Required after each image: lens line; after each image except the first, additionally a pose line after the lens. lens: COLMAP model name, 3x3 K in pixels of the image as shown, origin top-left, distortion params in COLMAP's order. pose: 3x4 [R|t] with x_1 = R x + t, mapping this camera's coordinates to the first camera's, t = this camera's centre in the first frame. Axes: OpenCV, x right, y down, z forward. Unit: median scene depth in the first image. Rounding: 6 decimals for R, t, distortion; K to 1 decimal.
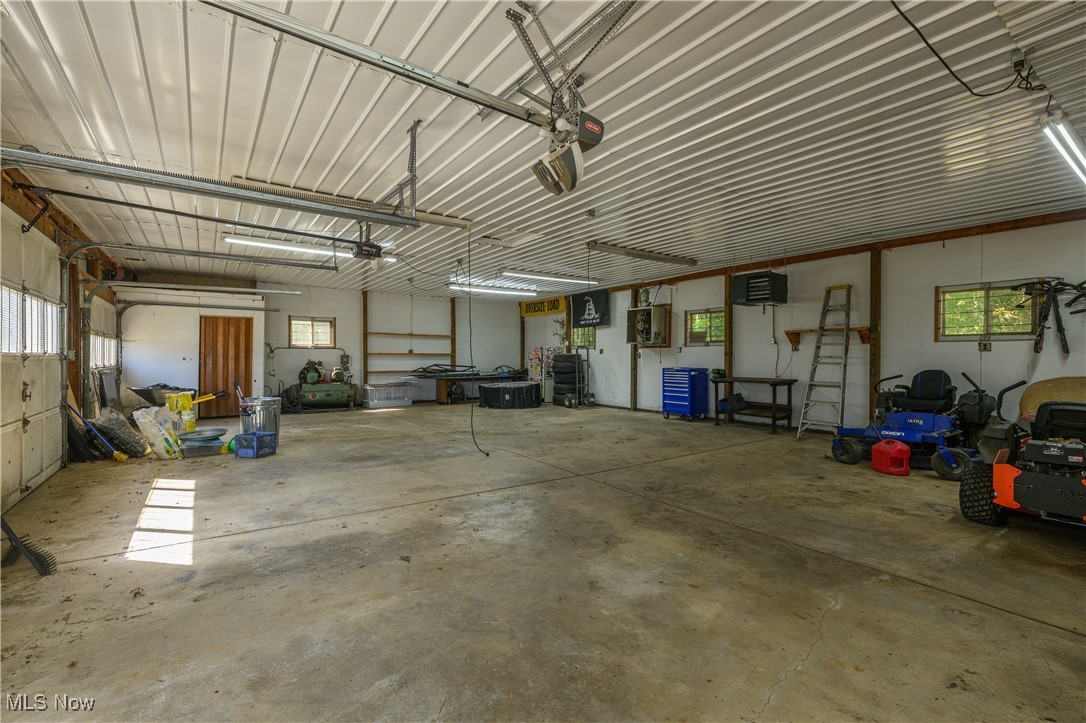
lens RADIAL K [[485.5, 0, 543.0], [0, 485.5, 358.2], [0, 0, 1]] dist [0.000896, -0.000678]
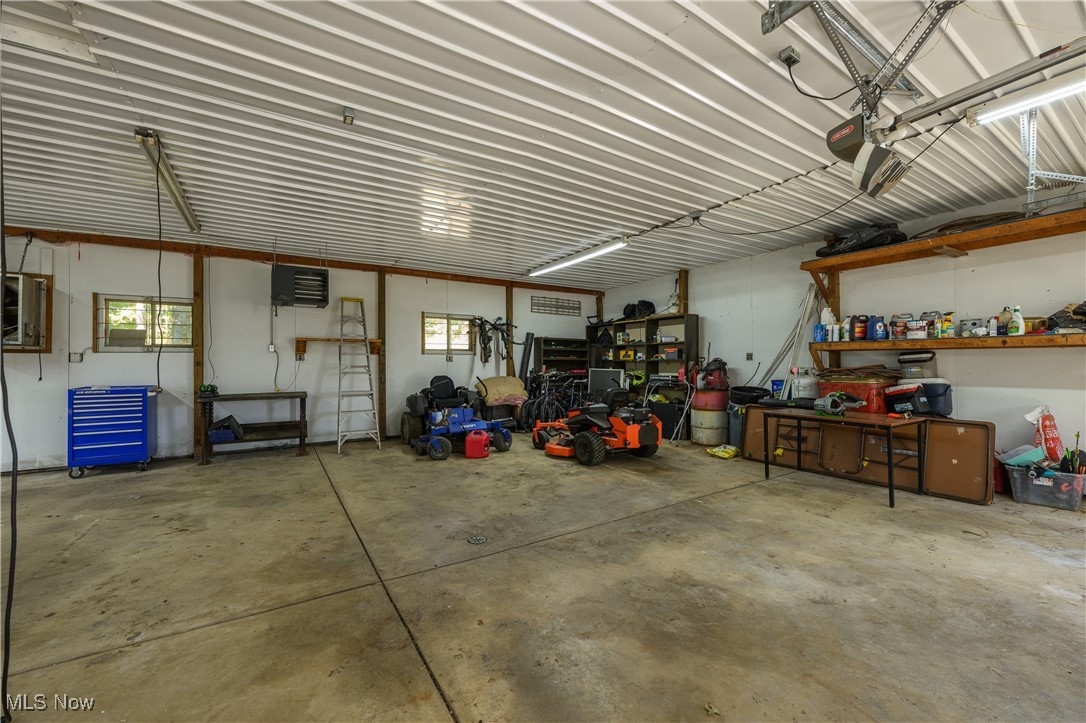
lens RADIAL K [[428.4, 0, 541.3], [0, 428.4, 360.7], [0, 0, 1]] dist [-0.001373, 0.000568]
pose [[0.047064, 0.006256, 0.998872, -0.523900], [0.010623, 0.999921, -0.006763, -0.008783], [-0.998835, 0.010930, 0.046994, 1.018390]]
